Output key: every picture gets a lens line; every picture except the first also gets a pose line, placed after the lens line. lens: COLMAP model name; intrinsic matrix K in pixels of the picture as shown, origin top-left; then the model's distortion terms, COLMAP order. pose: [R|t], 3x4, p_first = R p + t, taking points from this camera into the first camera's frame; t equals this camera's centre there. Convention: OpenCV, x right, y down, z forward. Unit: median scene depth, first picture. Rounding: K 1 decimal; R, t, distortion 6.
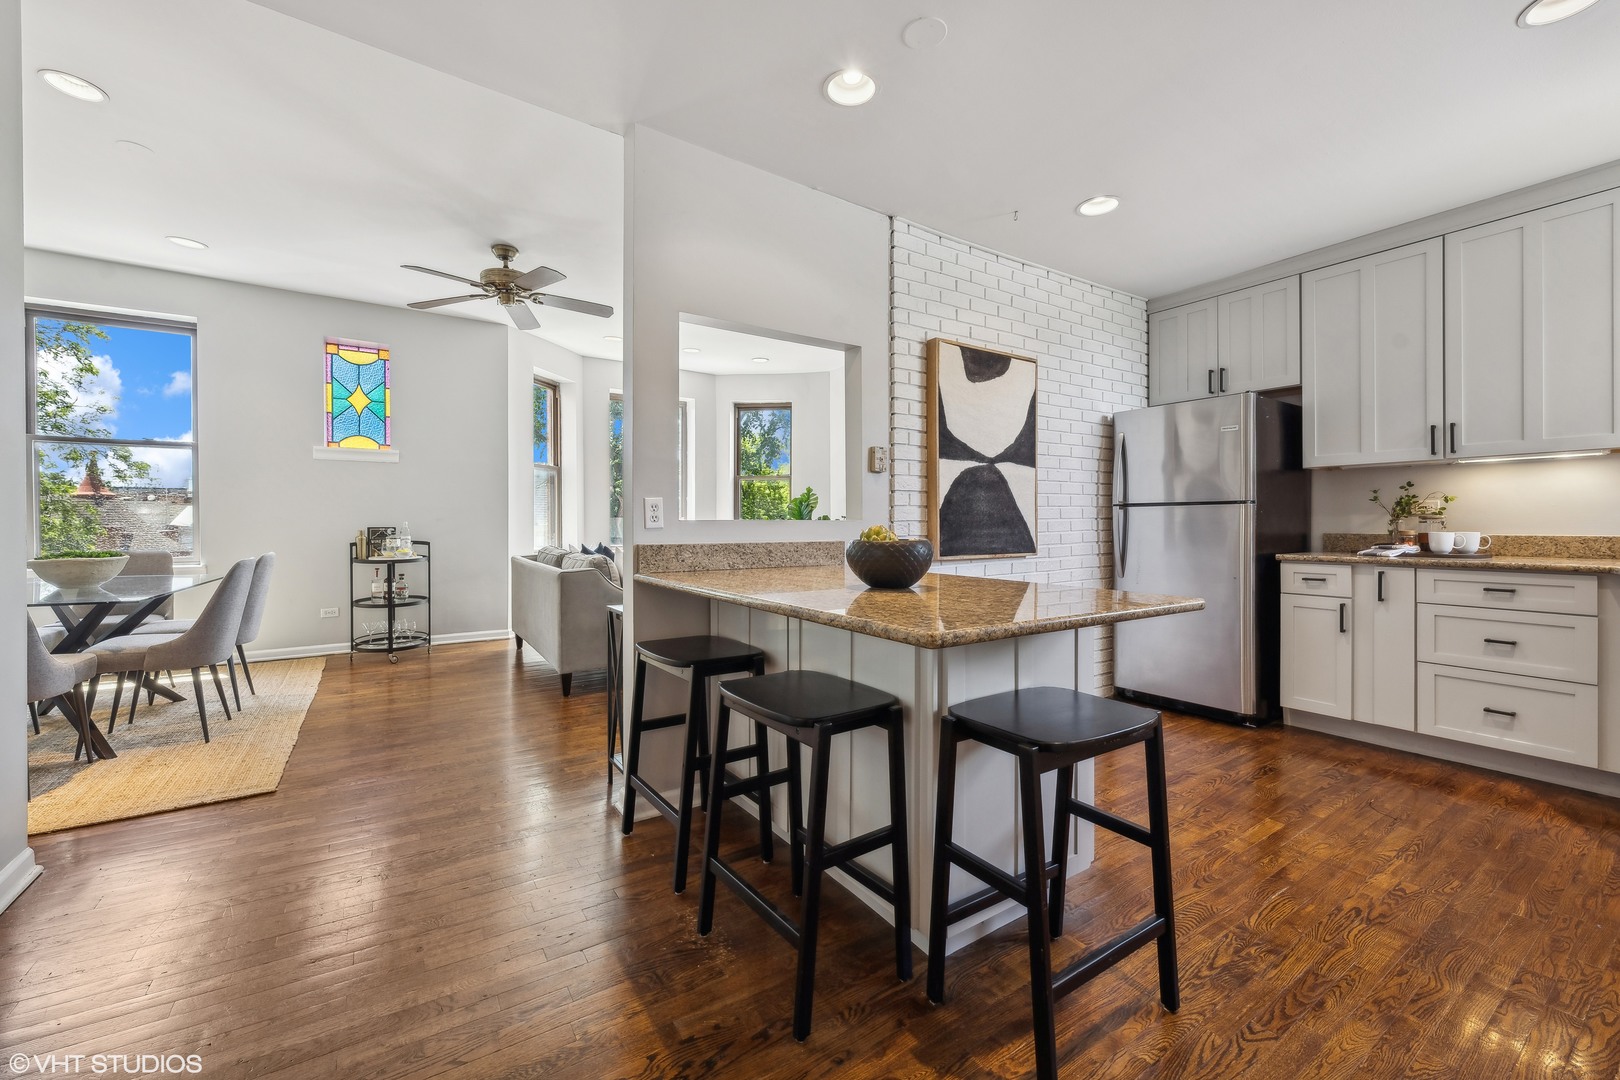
lens RADIAL K [[647.5, 0, 806.0], [0, 647.5, 529.0], [0, 0, 1]] dist [-0.002308, 0.000314]
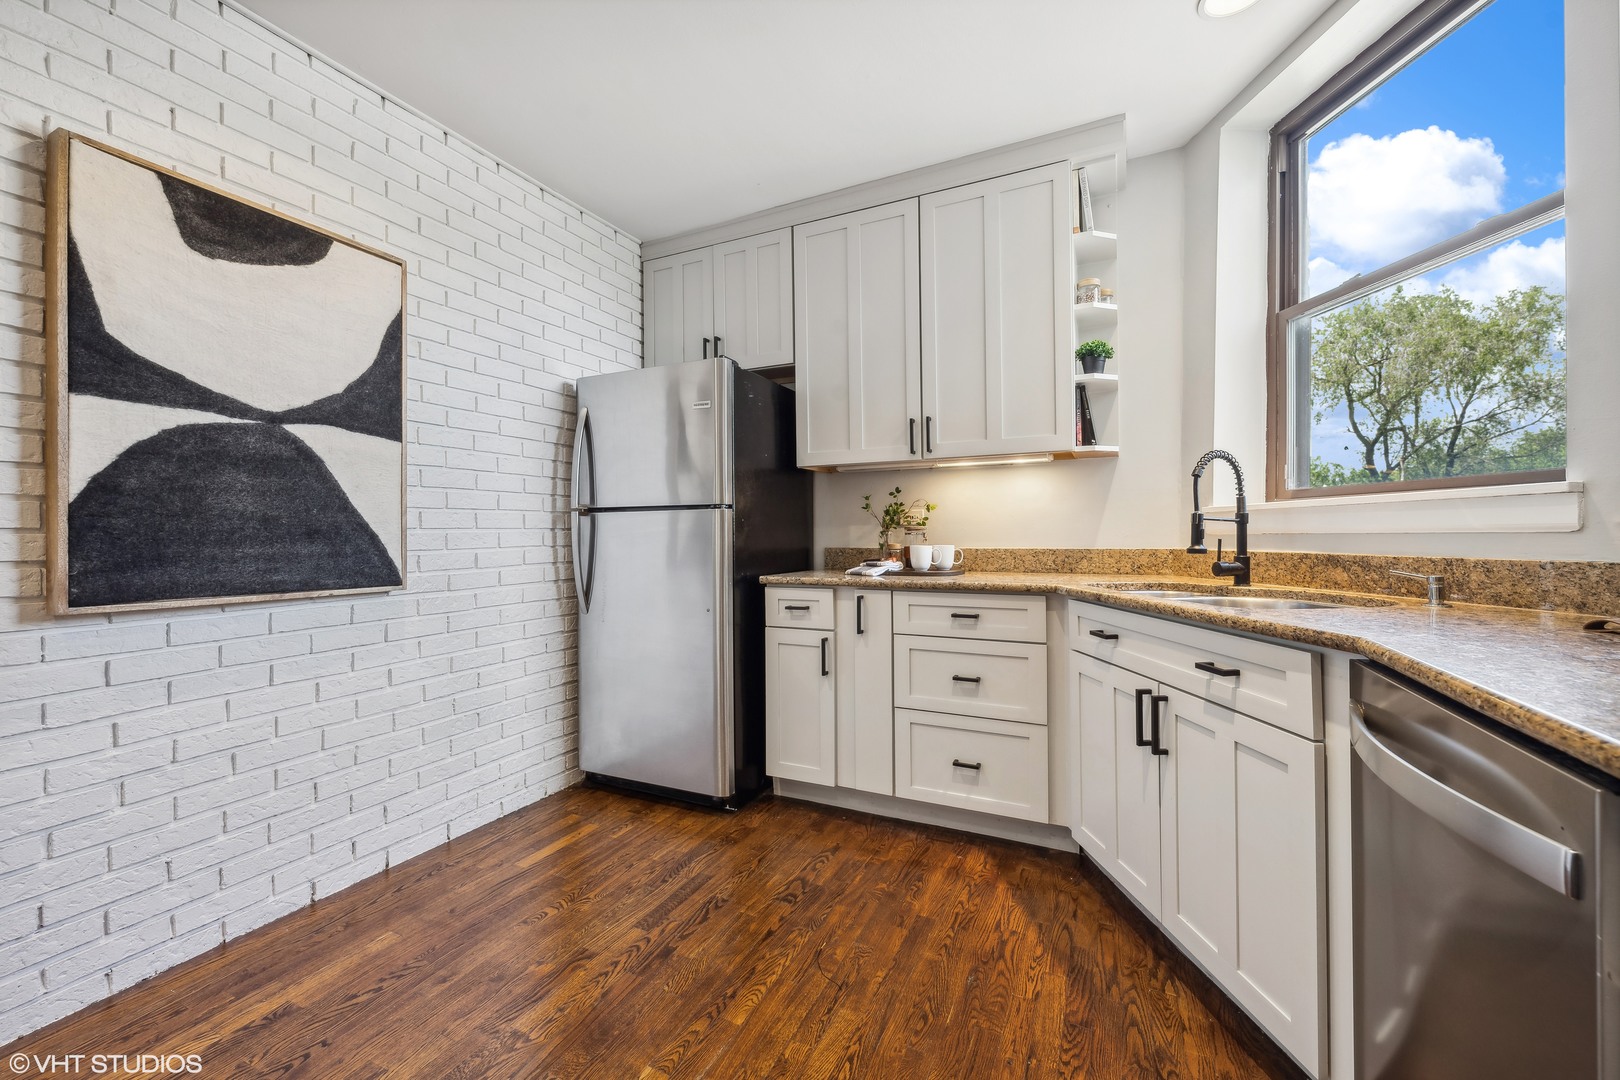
lens RADIAL K [[647.5, 0, 807.6], [0, 647.5, 534.1], [0, 0, 1]] dist [-0.002308, 0.000314]
pose [[0.861296, 0.001186, 0.508102, 0.395064], [0.007244, 0.999867, -0.014613, 0.001261], [-0.508052, 0.016267, 0.861173, 0.320115]]
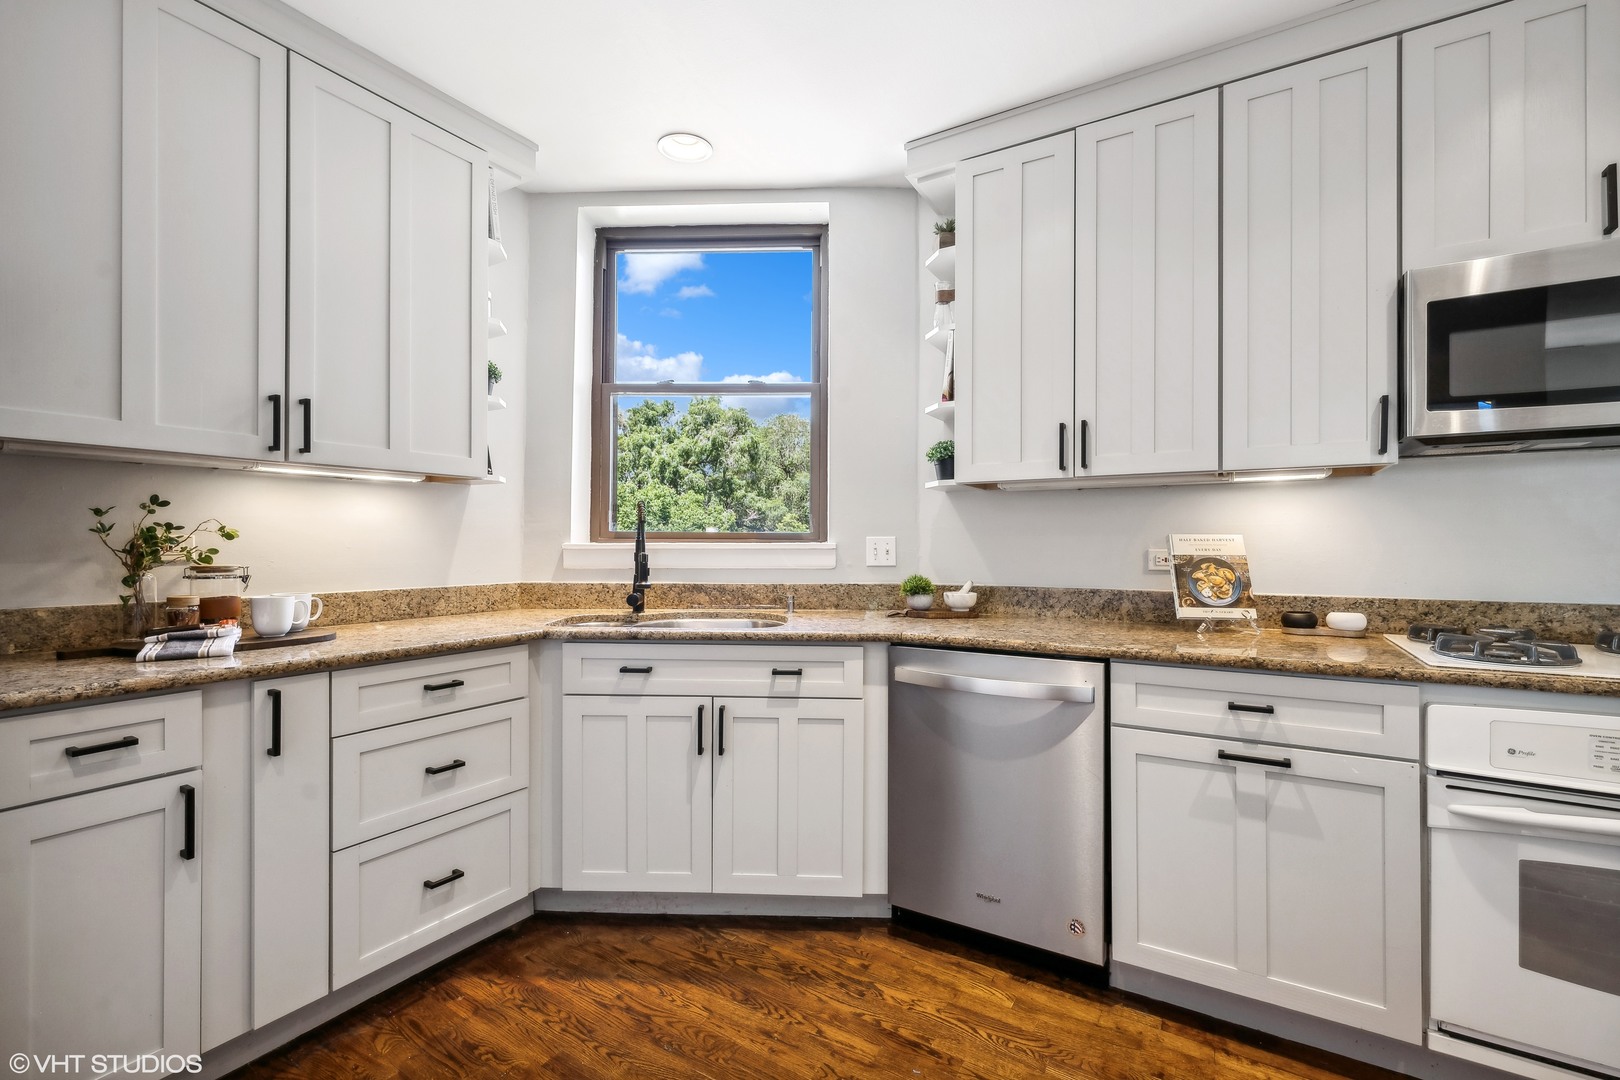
lens RADIAL K [[699.3, 0, 814.5], [0, 699.3, 542.4], [0, 0, 1]] dist [-0.002969, -0.000235]
pose [[-0.427834, 0.005129, 0.903843, 0.249537], [0.010008, 0.999949, -0.000937, -0.032628], [-0.903802, 0.008645, -0.427863, 0.787249]]
